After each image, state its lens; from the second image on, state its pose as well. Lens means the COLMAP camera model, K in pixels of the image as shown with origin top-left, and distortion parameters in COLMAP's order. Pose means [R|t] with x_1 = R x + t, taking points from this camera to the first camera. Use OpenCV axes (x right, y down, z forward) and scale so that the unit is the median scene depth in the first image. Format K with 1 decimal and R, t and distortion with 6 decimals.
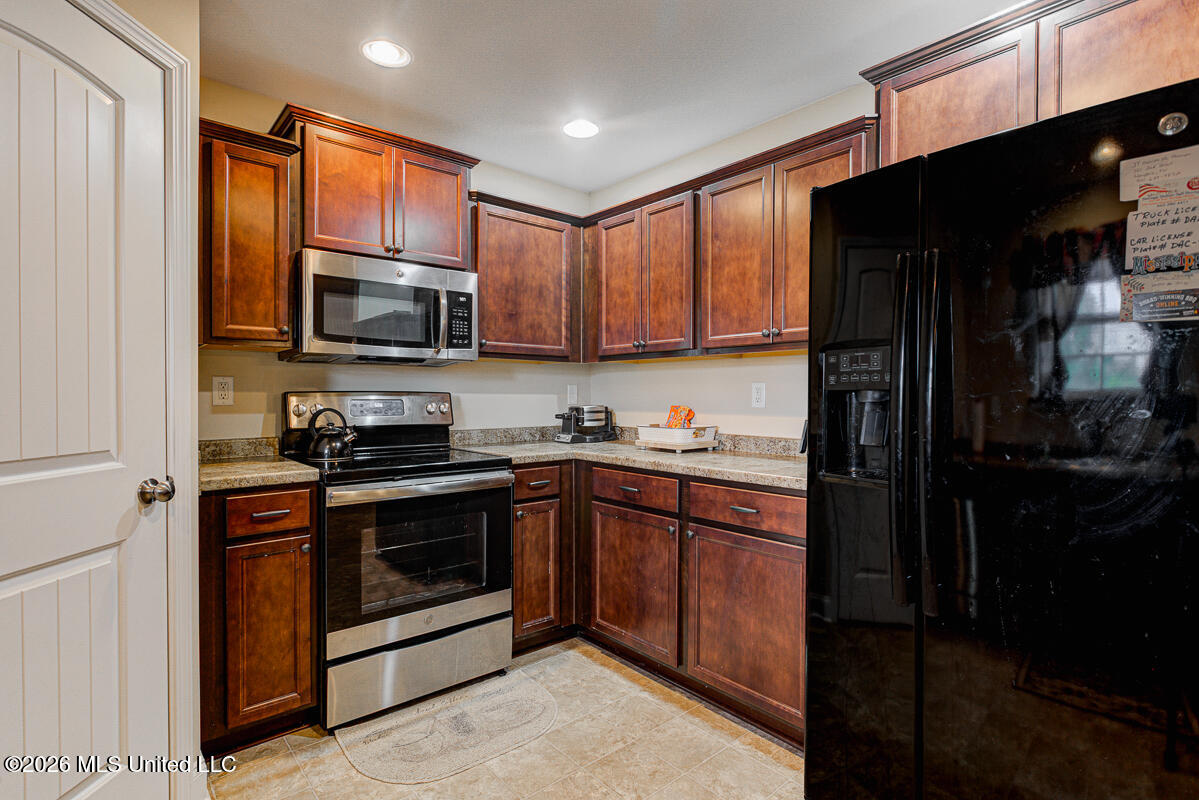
lens RADIAL K [[583.0, 0, 592.4], [0, 583.0, 398.2], [0, 0, 1]] dist [-0.006674, 0.005146]
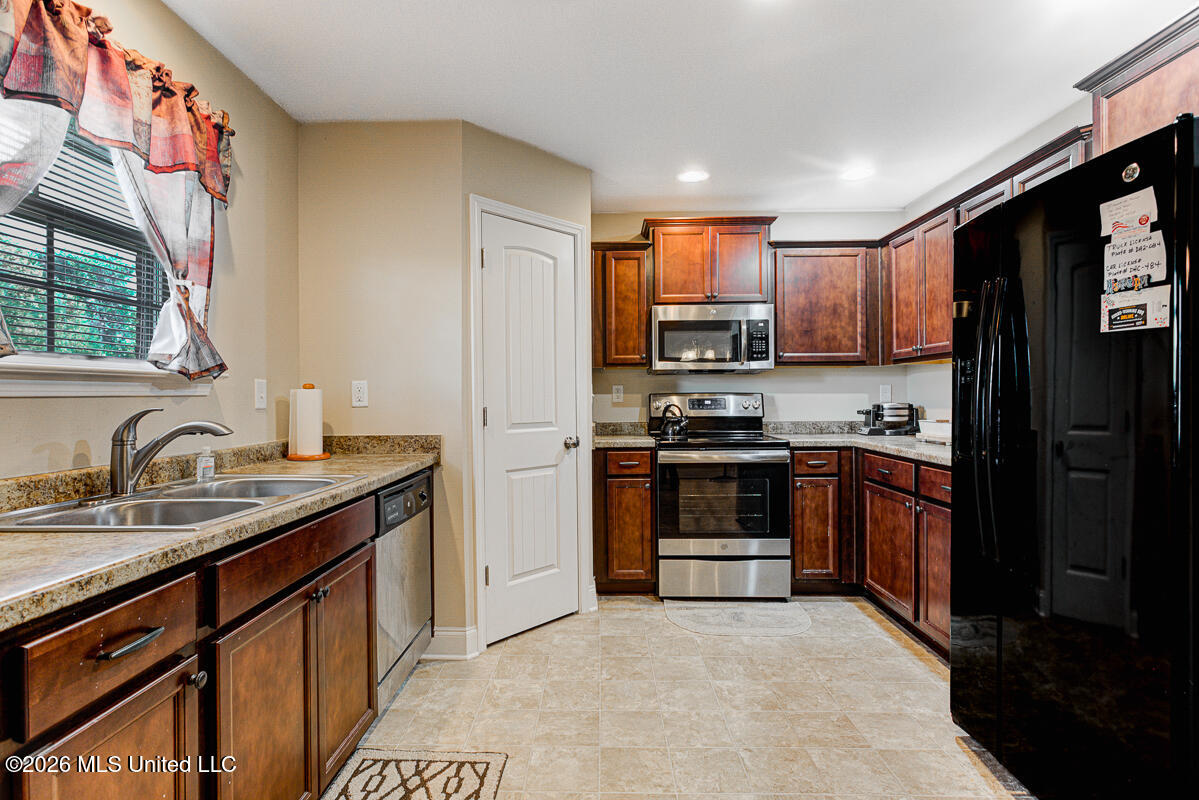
lens RADIAL K [[583.0, 0, 598.4], [0, 583.0, 397.3], [0, 0, 1]] dist [-0.006674, 0.005146]
pose [[0.757325, -0.007037, -0.653000, 0.426814], [0.005139, 0.999975, -0.004816, 0.005728], [0.653018, 0.000291, 0.757342, -0.316849]]
